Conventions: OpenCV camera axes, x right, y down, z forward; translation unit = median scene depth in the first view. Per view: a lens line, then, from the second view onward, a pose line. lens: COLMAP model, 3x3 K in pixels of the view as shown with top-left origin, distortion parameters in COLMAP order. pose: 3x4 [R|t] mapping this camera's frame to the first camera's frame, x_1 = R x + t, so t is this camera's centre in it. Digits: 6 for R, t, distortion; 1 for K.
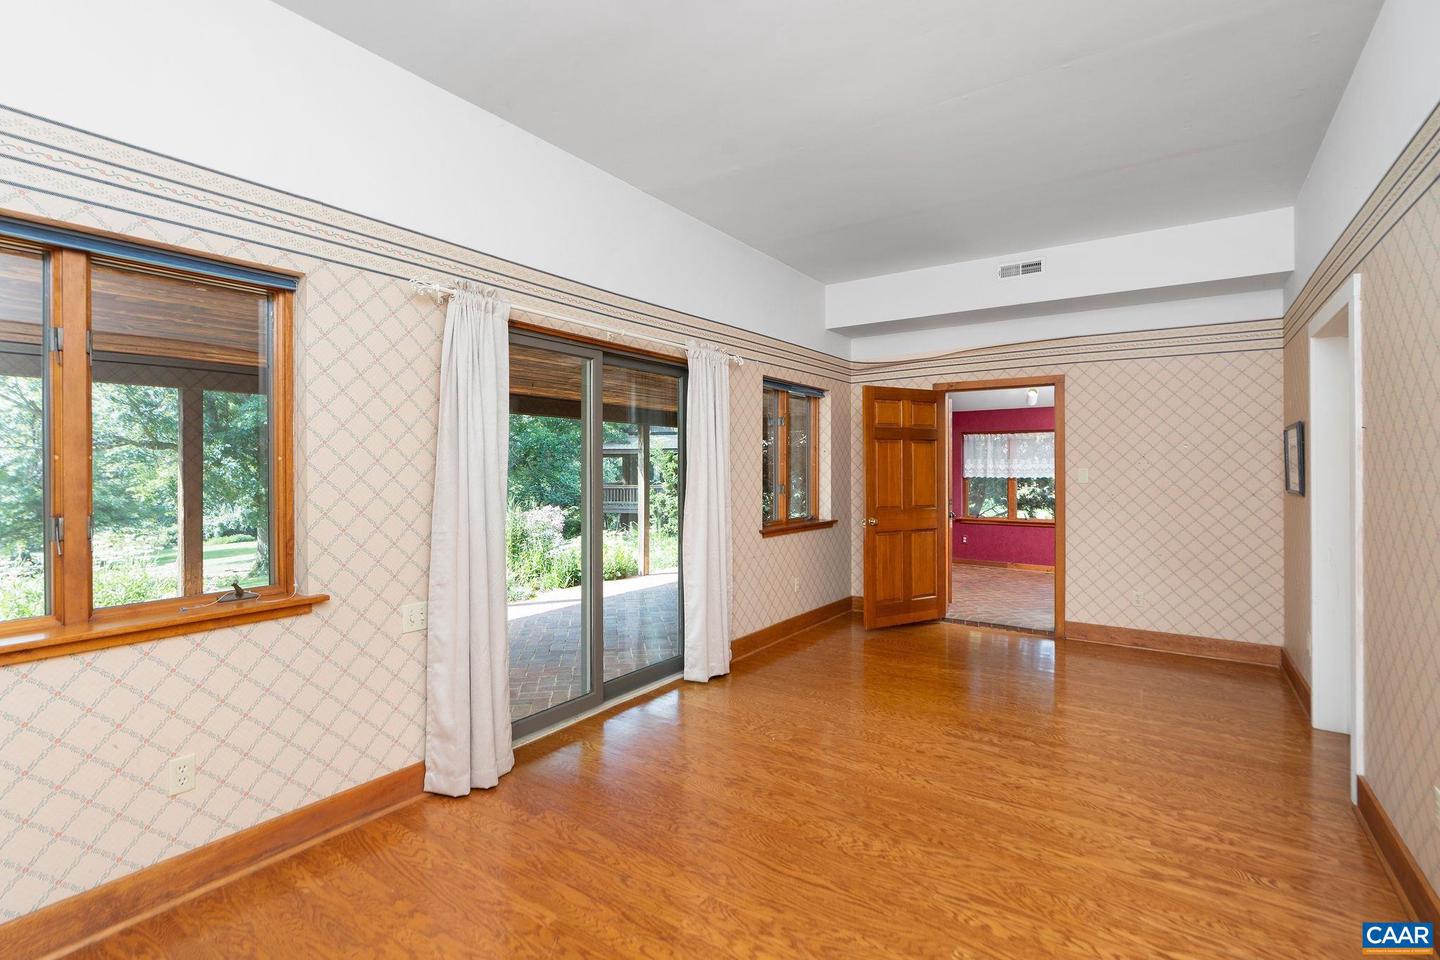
lens RADIAL K [[657.0, 0, 717.6], [0, 657.0, 484.3], [0, 0, 1]] dist [0.003793, 0.000851]
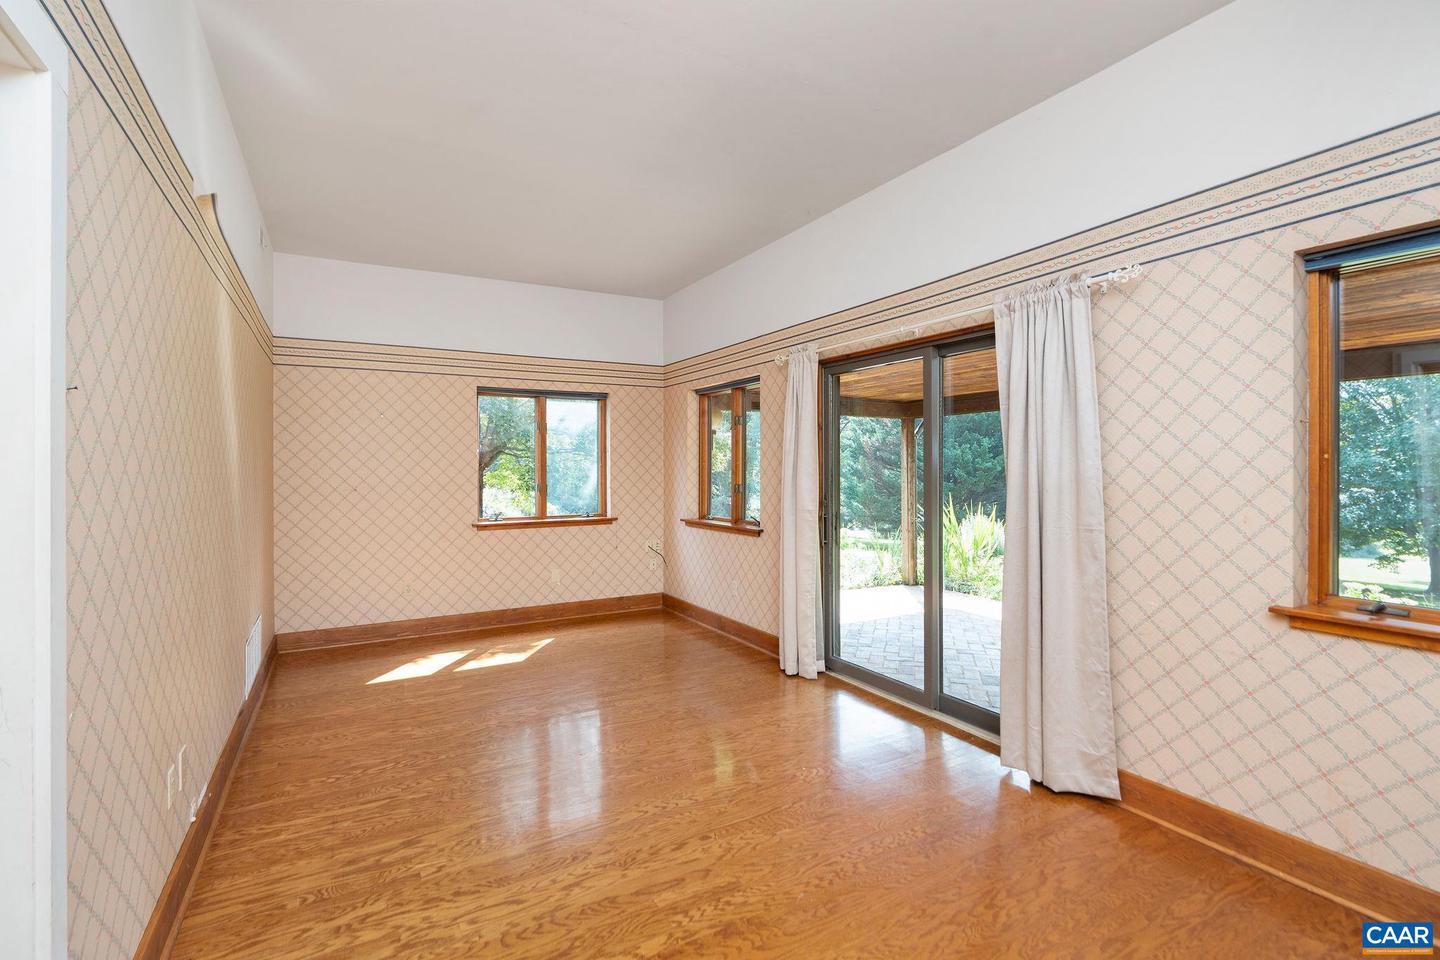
lens RADIAL K [[657.0, 0, 717.2], [0, 657.0, 466.4], [0, 0, 1]] dist [0.003793, 0.000851]
pose [[-0.428180, 0.000390, -0.903693, 1.185460], [-0.016088, 0.999838, 0.008054, -0.038560], [0.903550, 0.017988, -0.428104, 1.589502]]
